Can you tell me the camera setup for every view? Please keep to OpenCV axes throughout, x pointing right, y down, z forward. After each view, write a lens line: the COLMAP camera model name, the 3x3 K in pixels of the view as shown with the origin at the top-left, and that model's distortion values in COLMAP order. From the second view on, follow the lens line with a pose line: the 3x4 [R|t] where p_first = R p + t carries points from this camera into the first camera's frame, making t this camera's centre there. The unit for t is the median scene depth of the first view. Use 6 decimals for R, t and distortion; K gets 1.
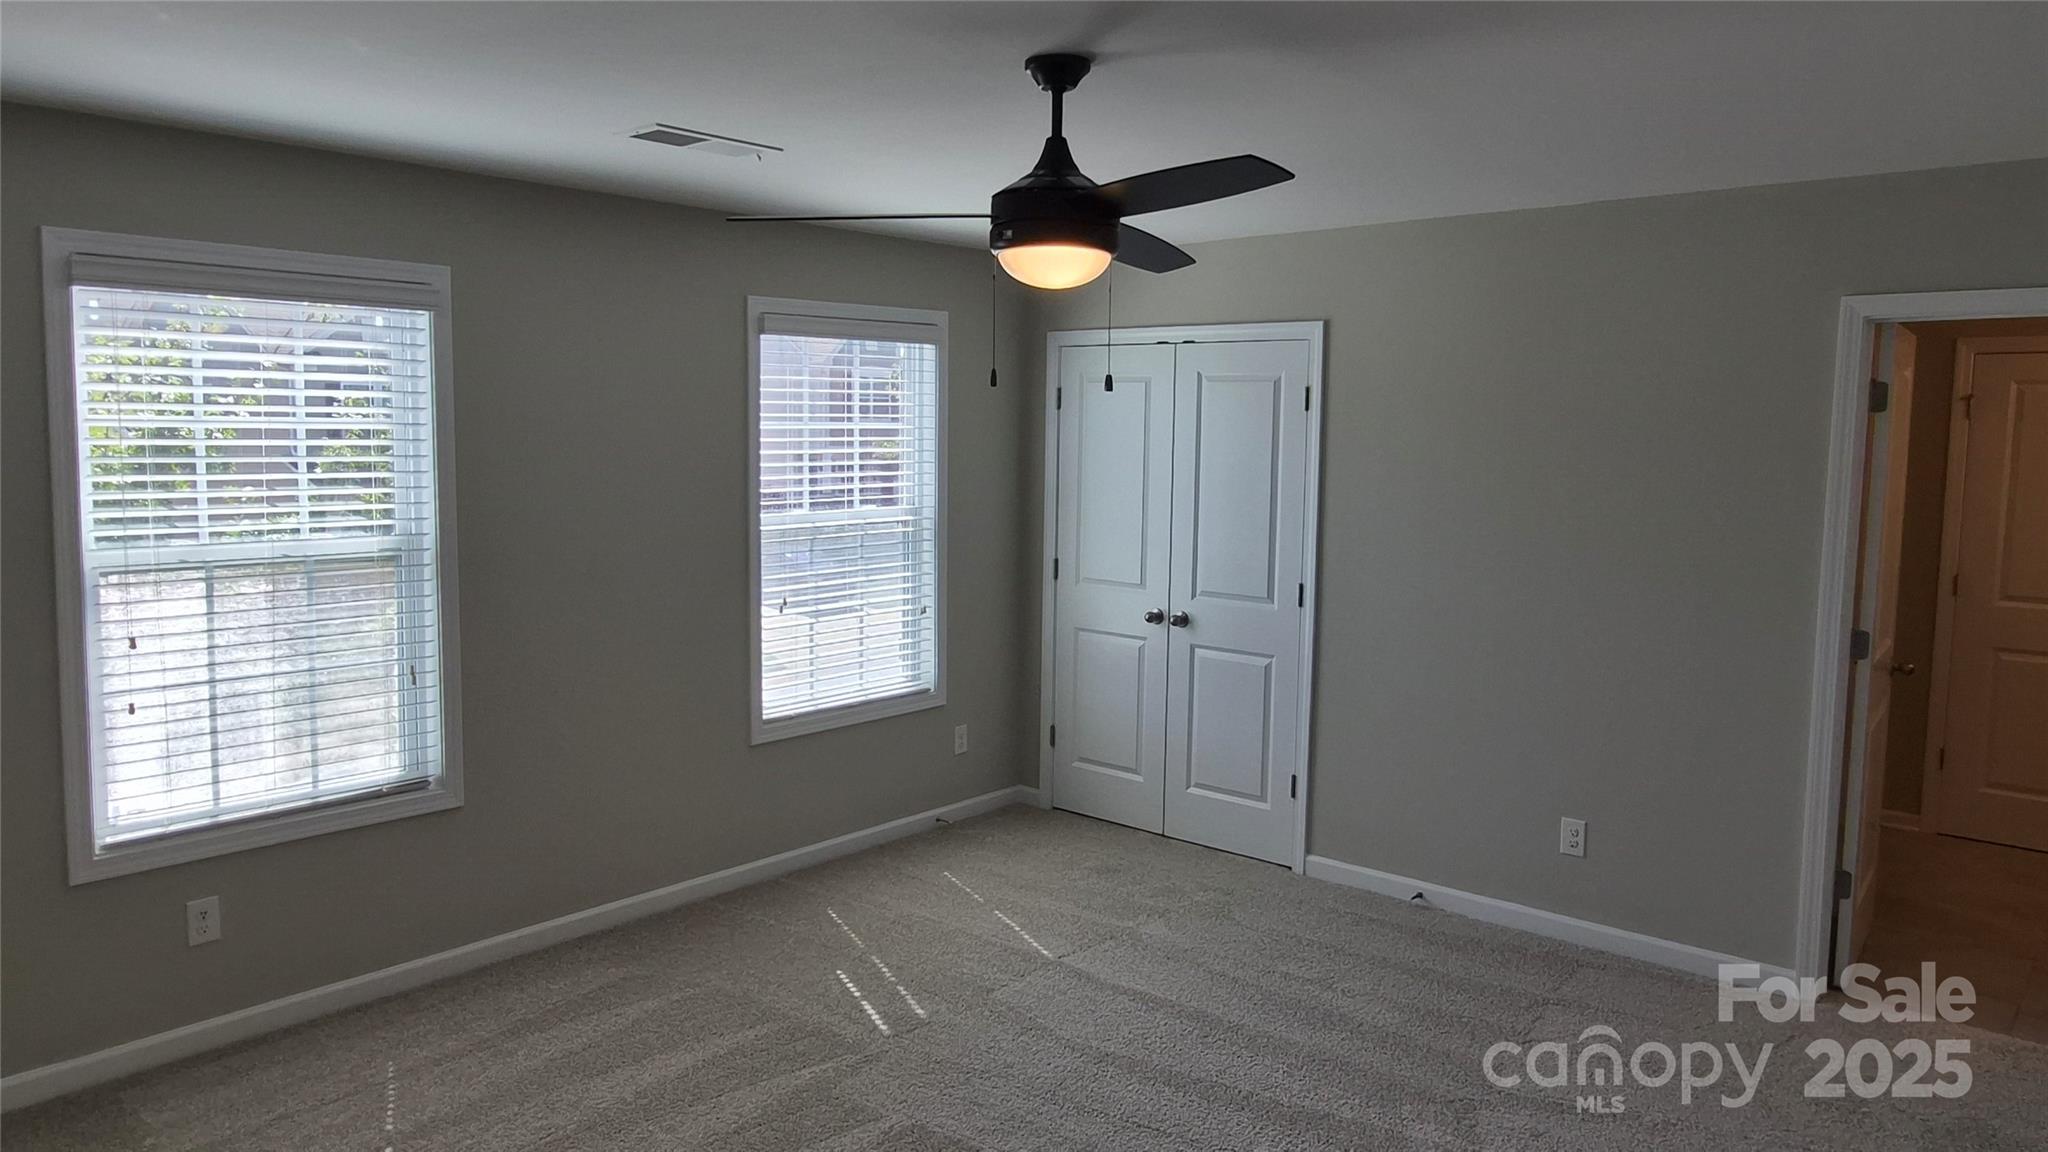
lens RADIAL K [[1405.0, 0, 1040.7], [0, 1405.0, 581.8], [0, 0, 1]] dist [0.003434, -0.004031]
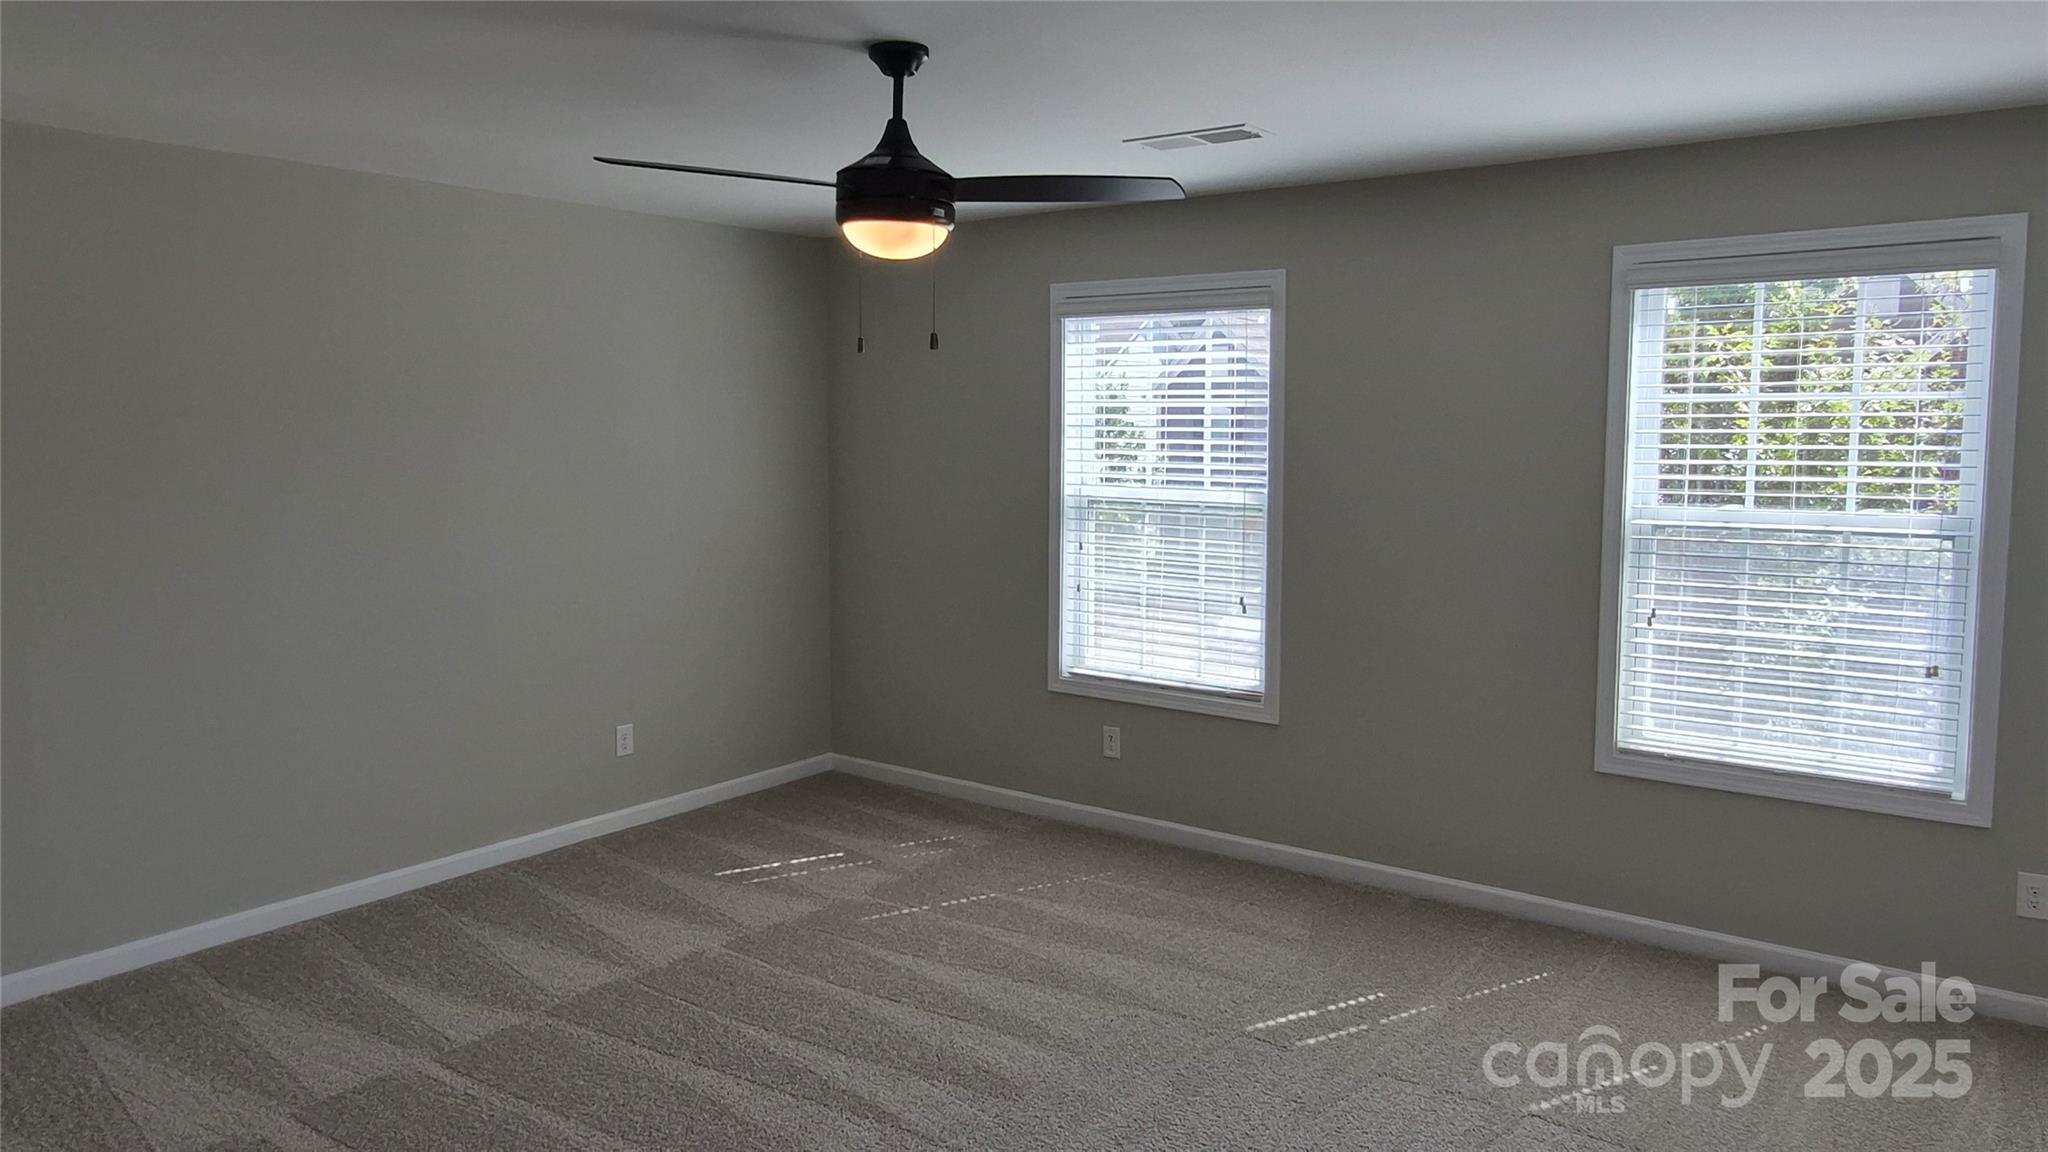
lens RADIAL K [[1405.0, 0, 1041.8], [0, 1405.0, 563.7], [0, 0, 1]] dist [0.003434, -0.004031]
pose [[0.071794, 0.098518, -0.992542, 0.776284], [-0.110061, 0.989816, 0.090286, -0.062760], [0.991329, 0.102758, 0.081906, 0.730759]]
